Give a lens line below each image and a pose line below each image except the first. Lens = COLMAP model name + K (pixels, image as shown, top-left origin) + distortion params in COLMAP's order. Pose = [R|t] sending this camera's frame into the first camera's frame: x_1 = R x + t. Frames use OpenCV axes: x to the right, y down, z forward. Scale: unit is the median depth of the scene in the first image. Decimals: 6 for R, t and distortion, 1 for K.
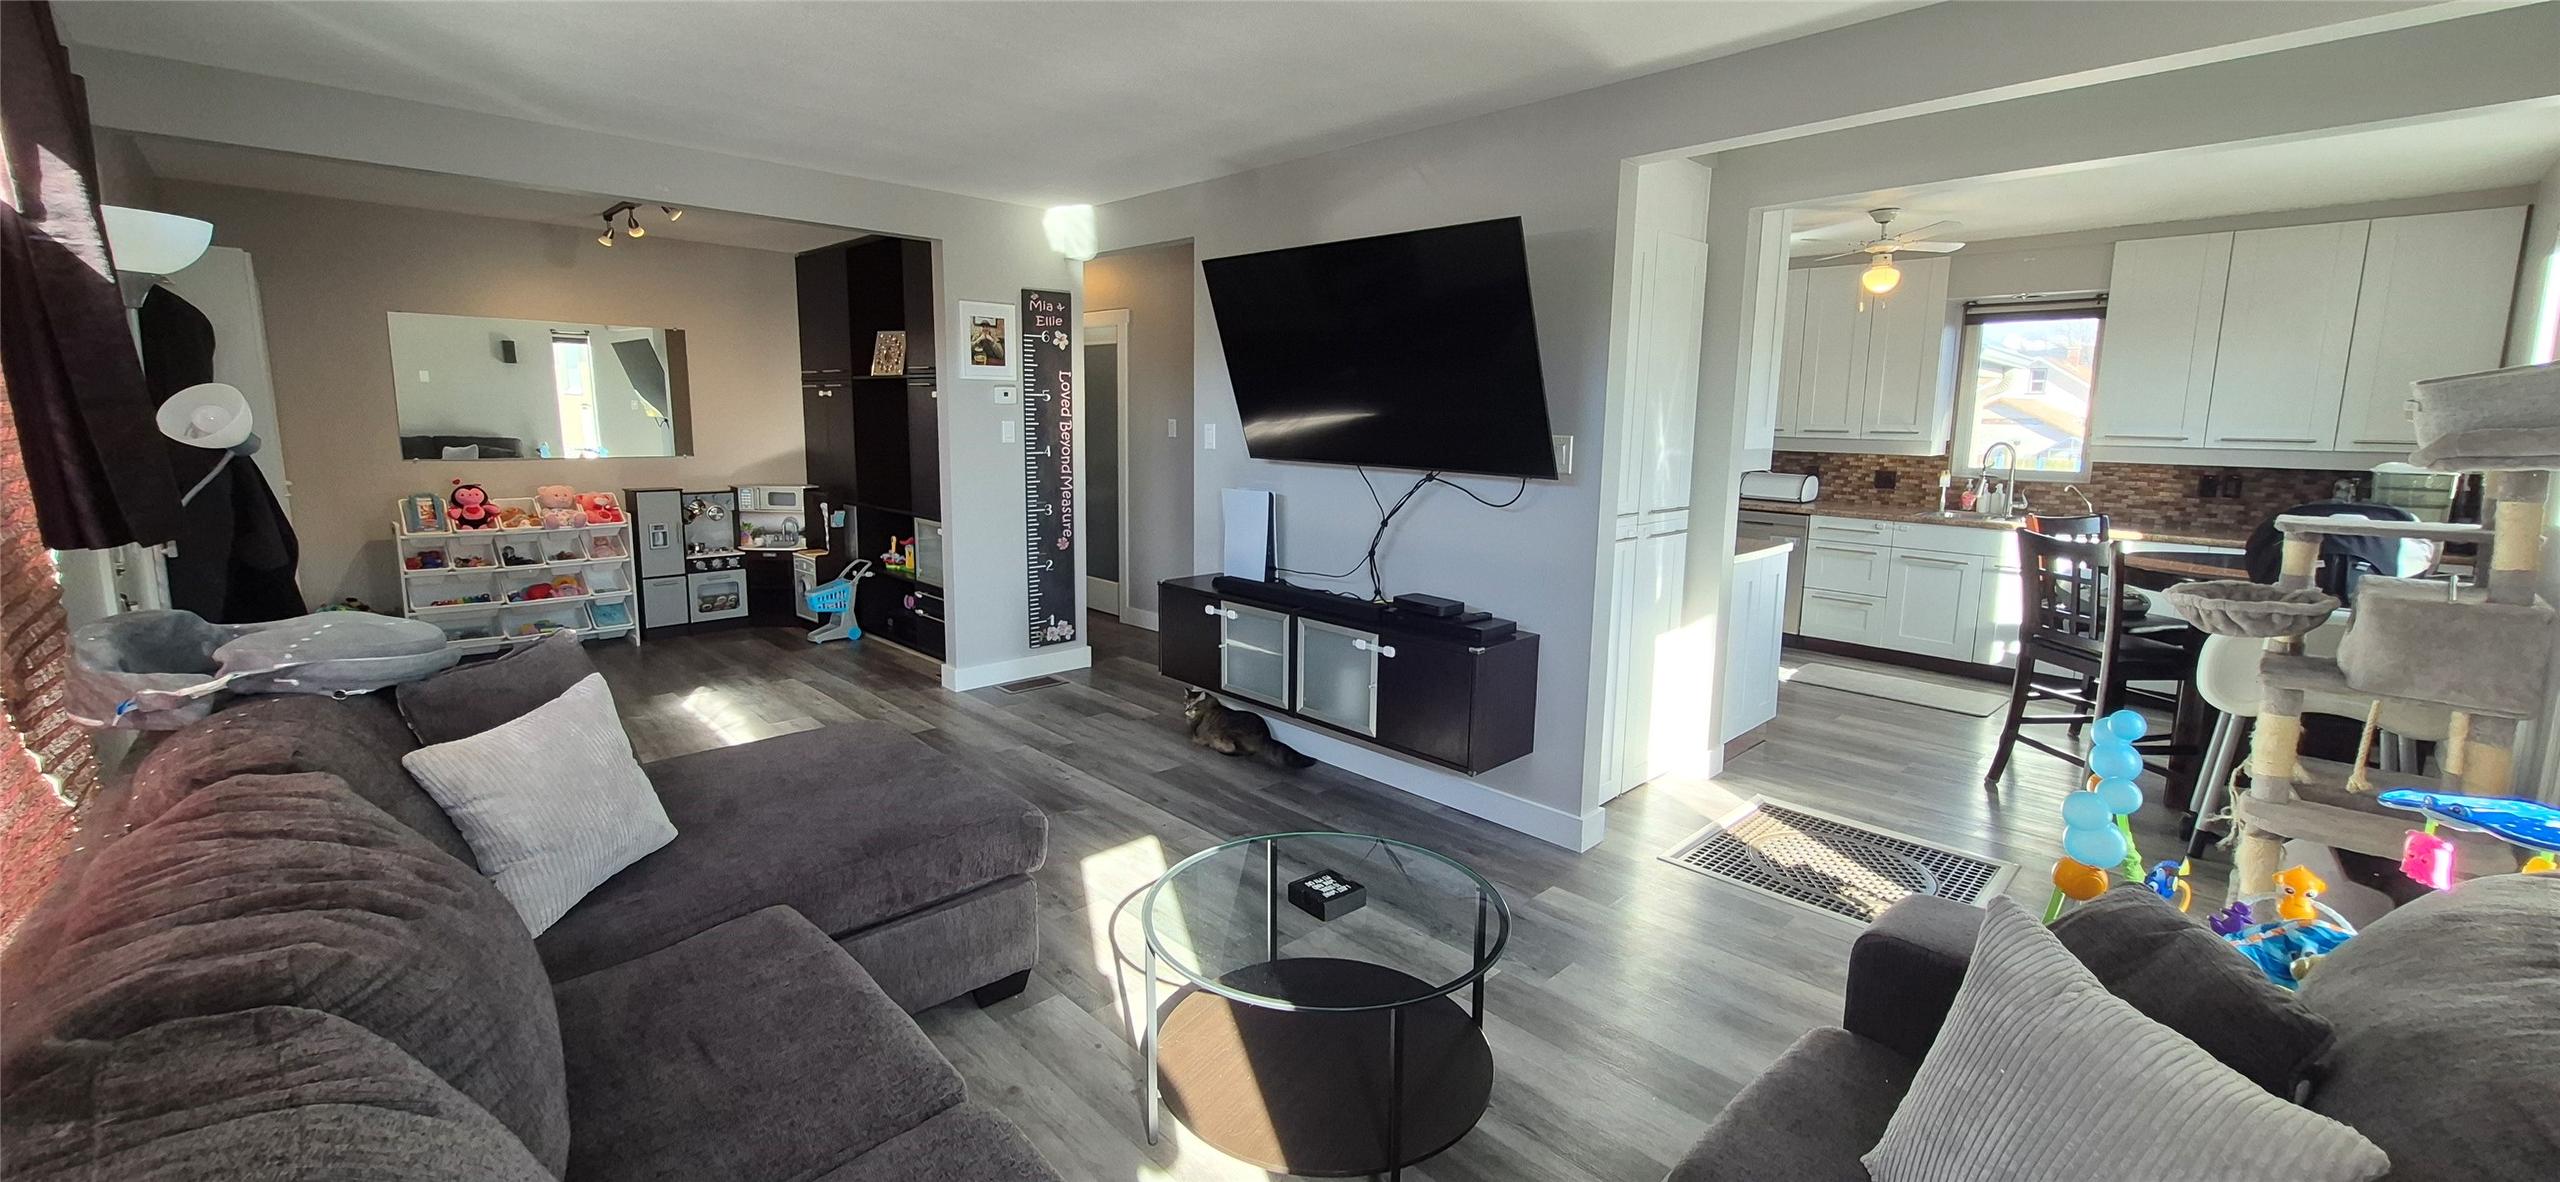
lens RADIAL K [[1011.0, 0, 1277.6], [0, 1011.0, 552.4], [0, 0, 1]] dist [0.000616, 0.000176]
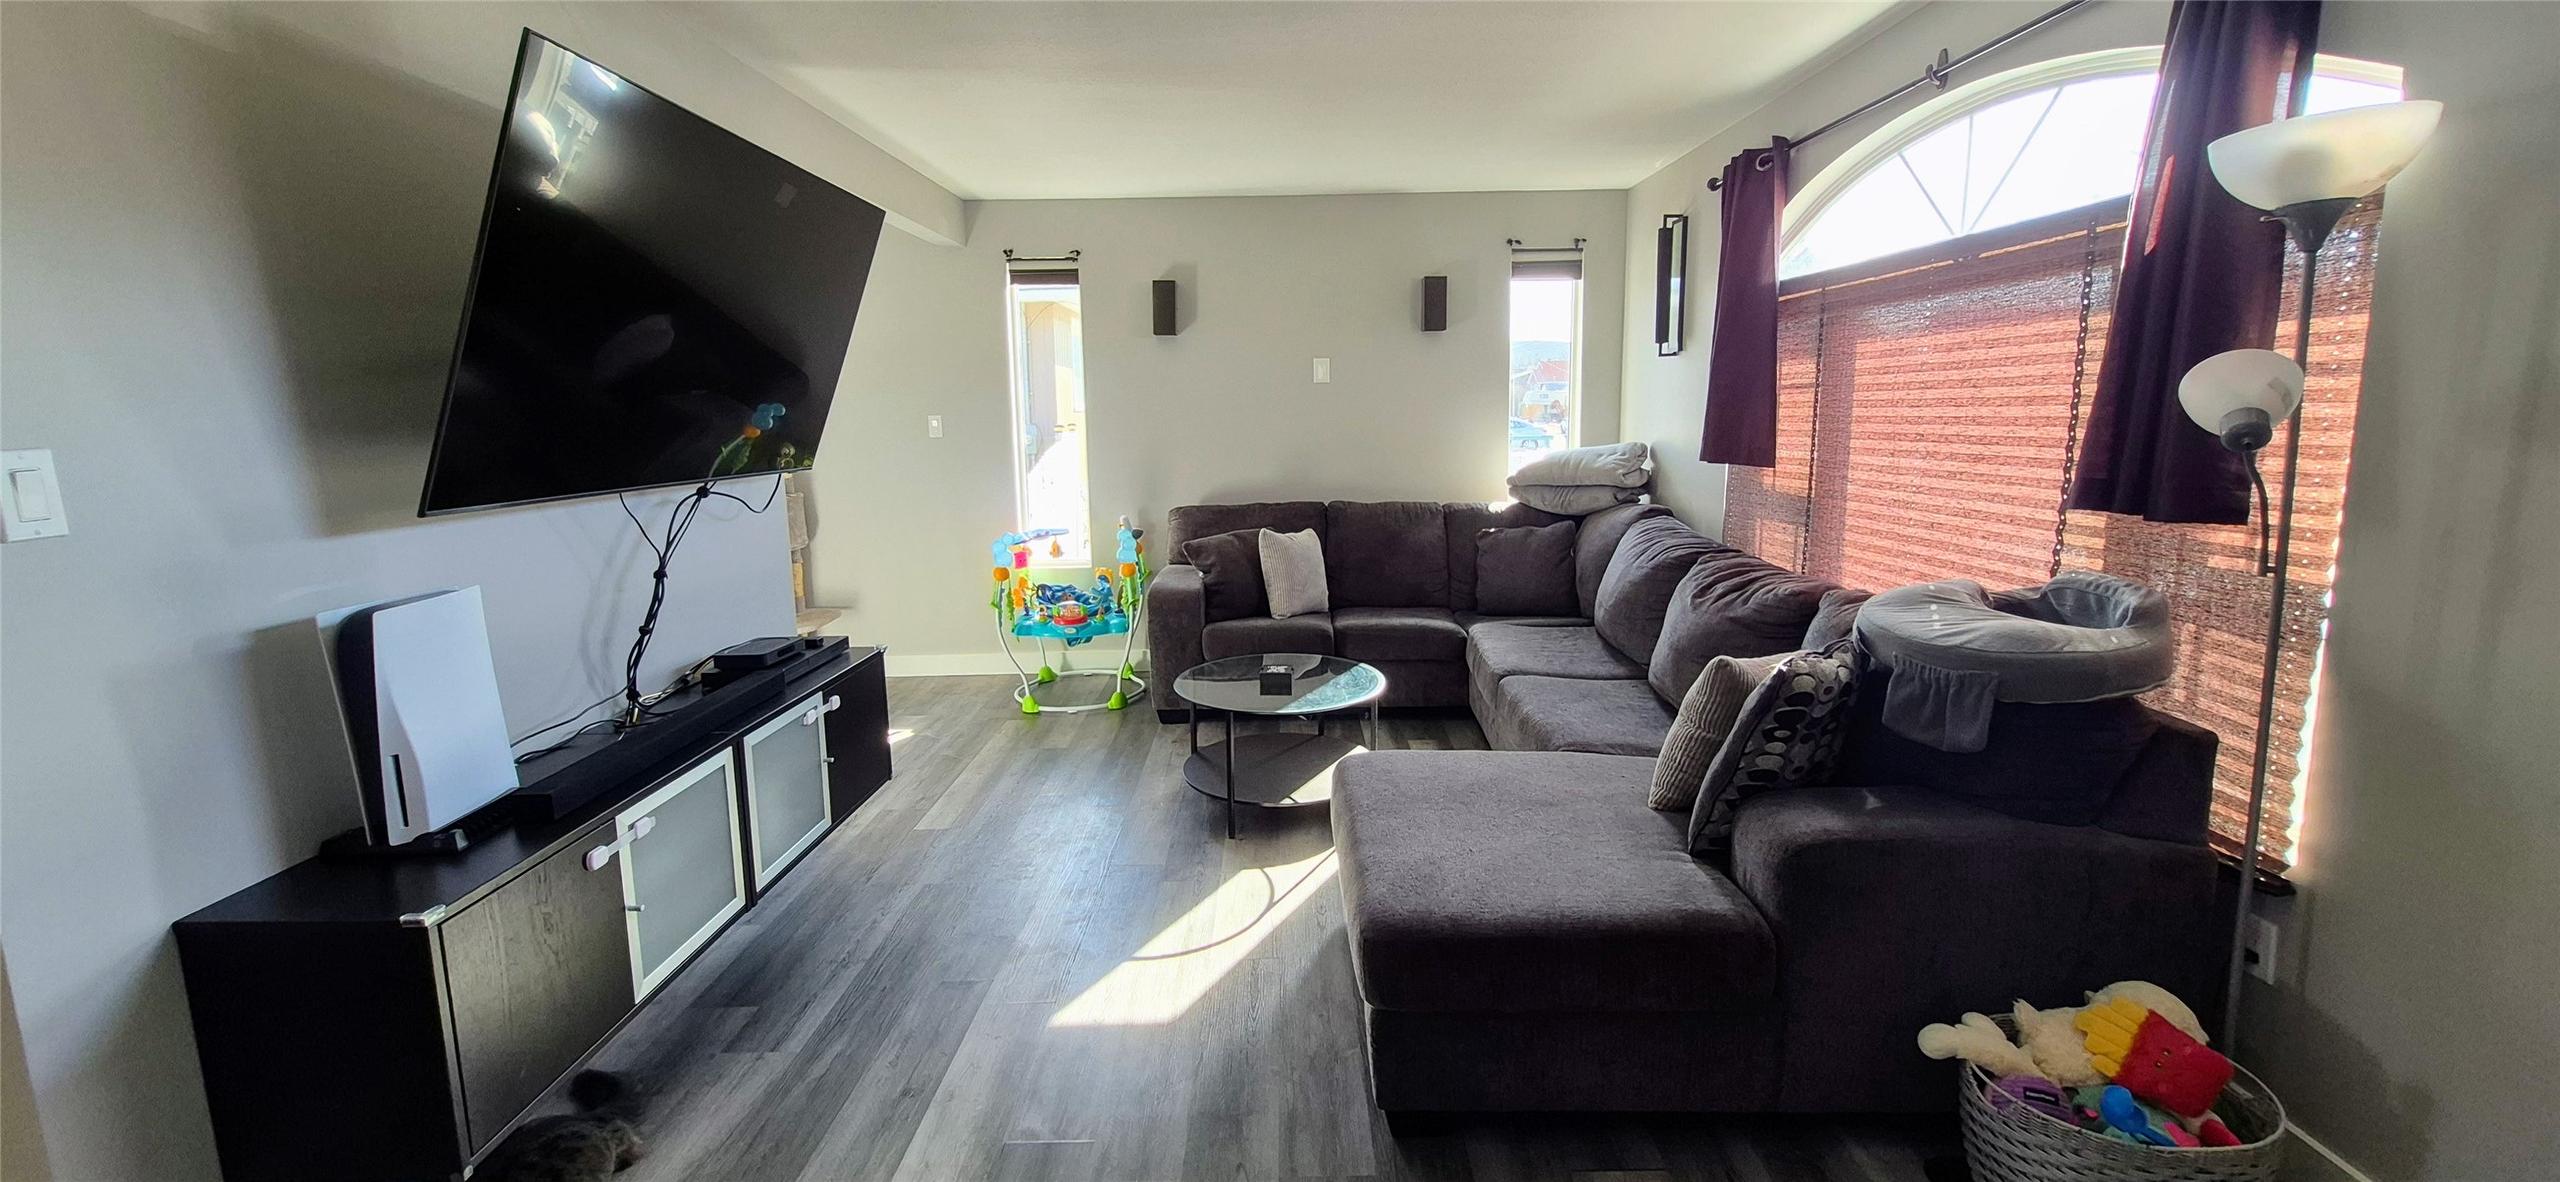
lens RADIAL K [[1001.1, 0, 1263.1], [0, 1001.1, 551.4], [0, 0, 1]] dist [0.020375, 0.000113]
pose [[-0.707625, -0.105050, 0.698736, -0.392559], [0.101078, 0.963667, 0.247244, -0.104414], [-0.699321, 0.245583, -0.671296, 0.746440]]
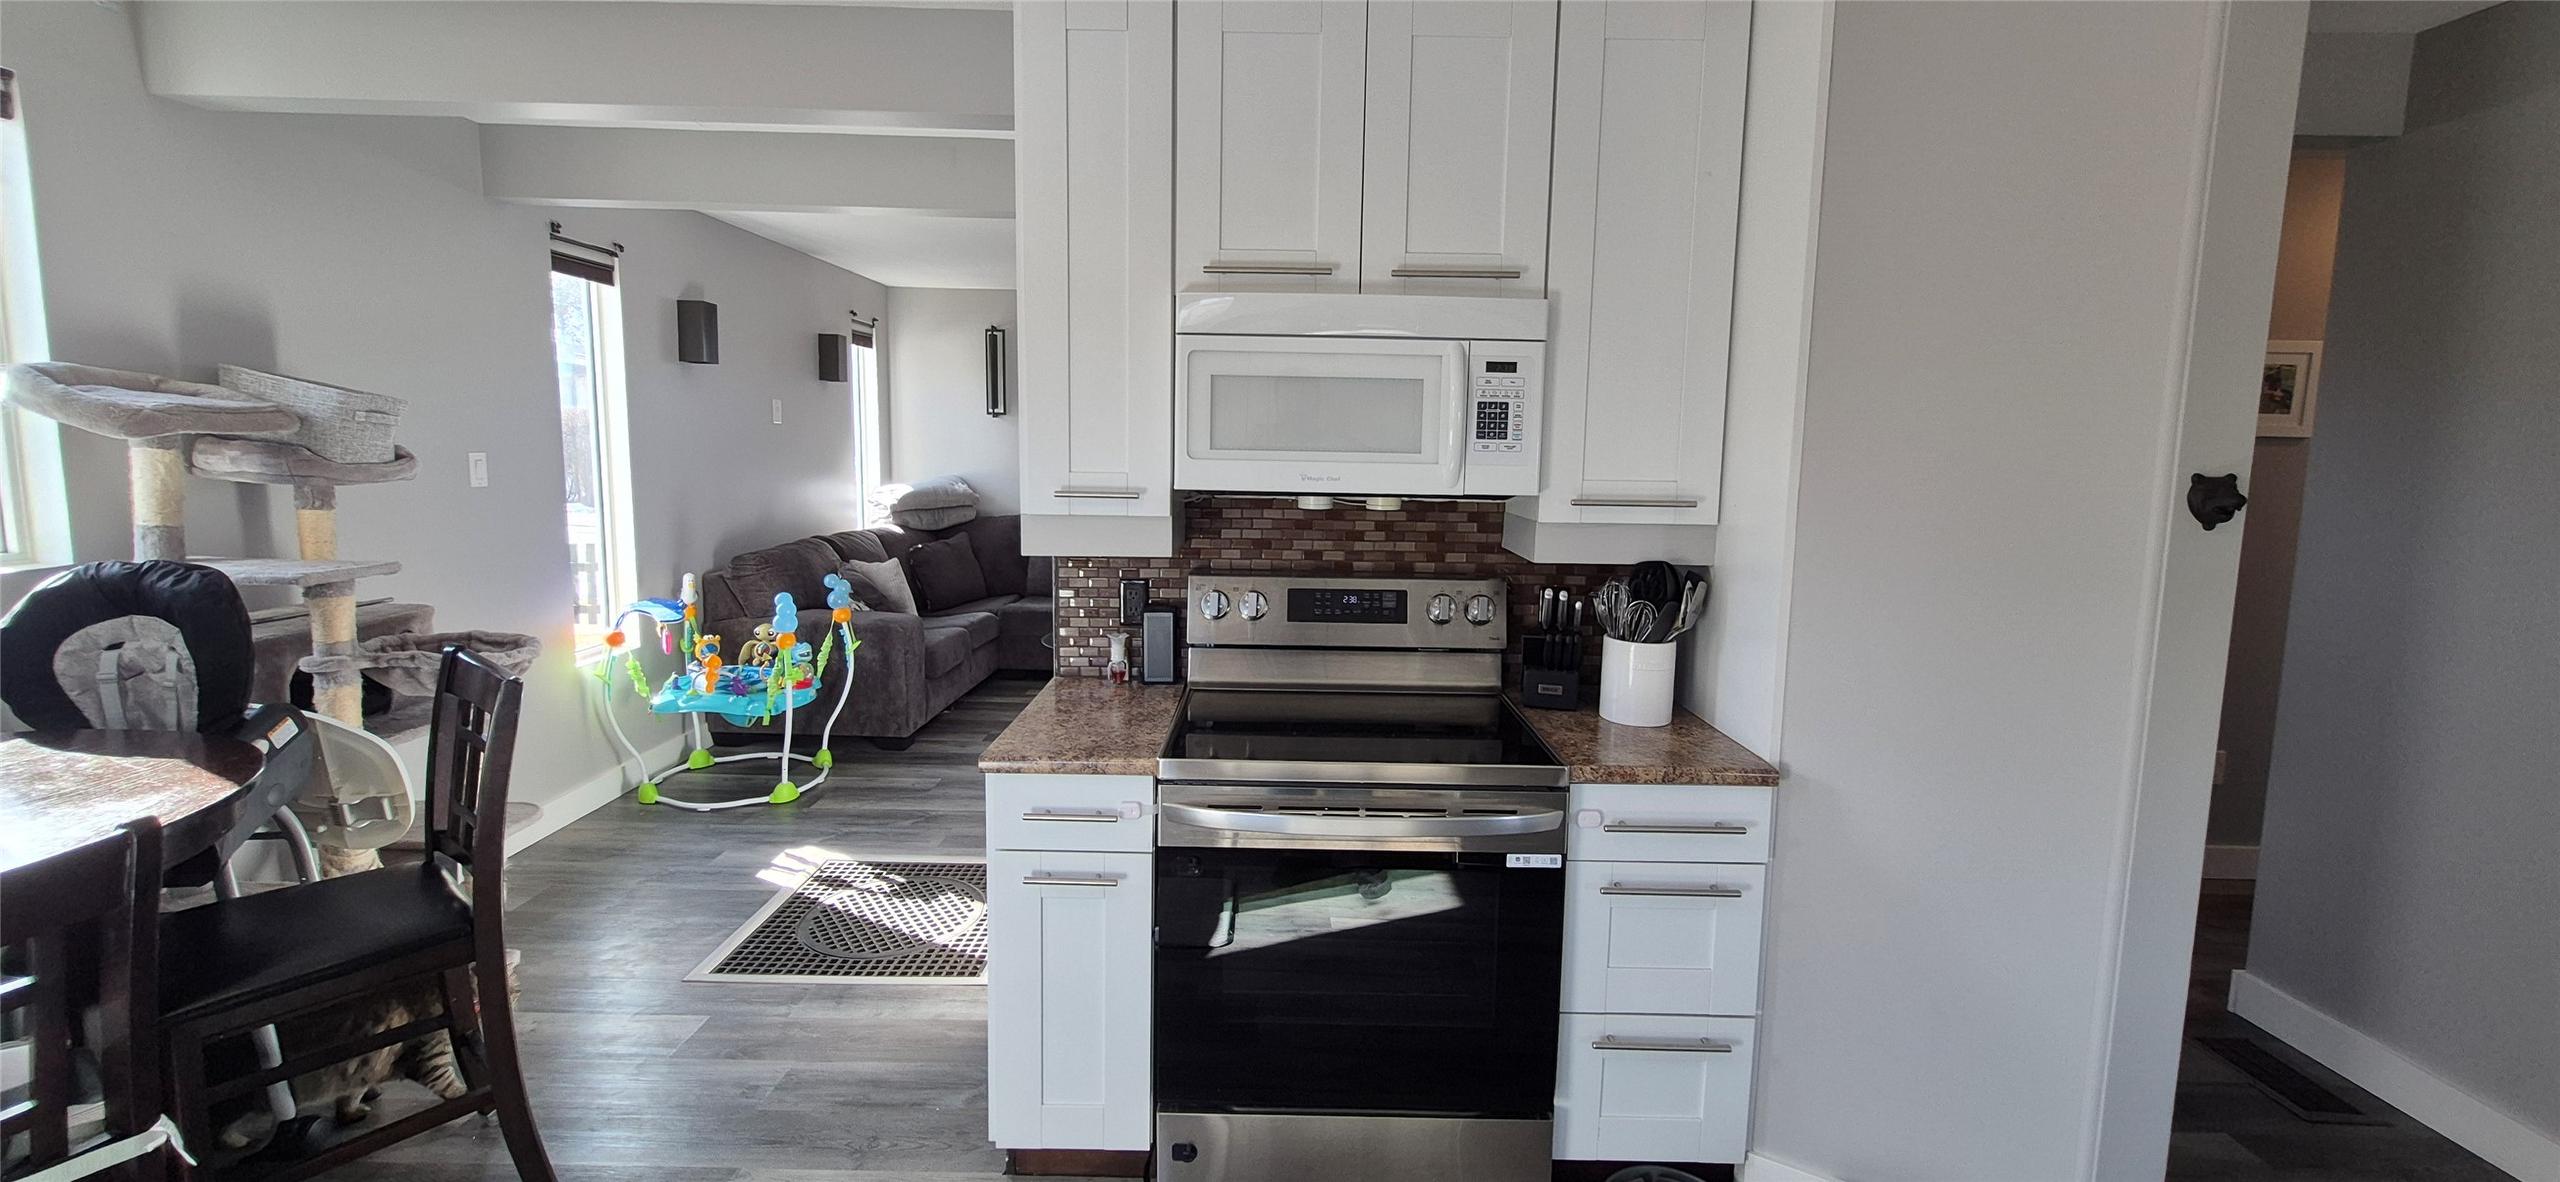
lens RADIAL K [[1011.0, 0, 1277.6], [0, 1011.0, 552.4], [0, 0, 1]] dist [0.000616, 0.000176]
pose [[-0.697665, 0.053869, -0.714396, 0.550675], [-0.126641, 0.972193, 0.196983, -0.145538], [0.705143, 0.227900, -0.671443, 1.035950]]
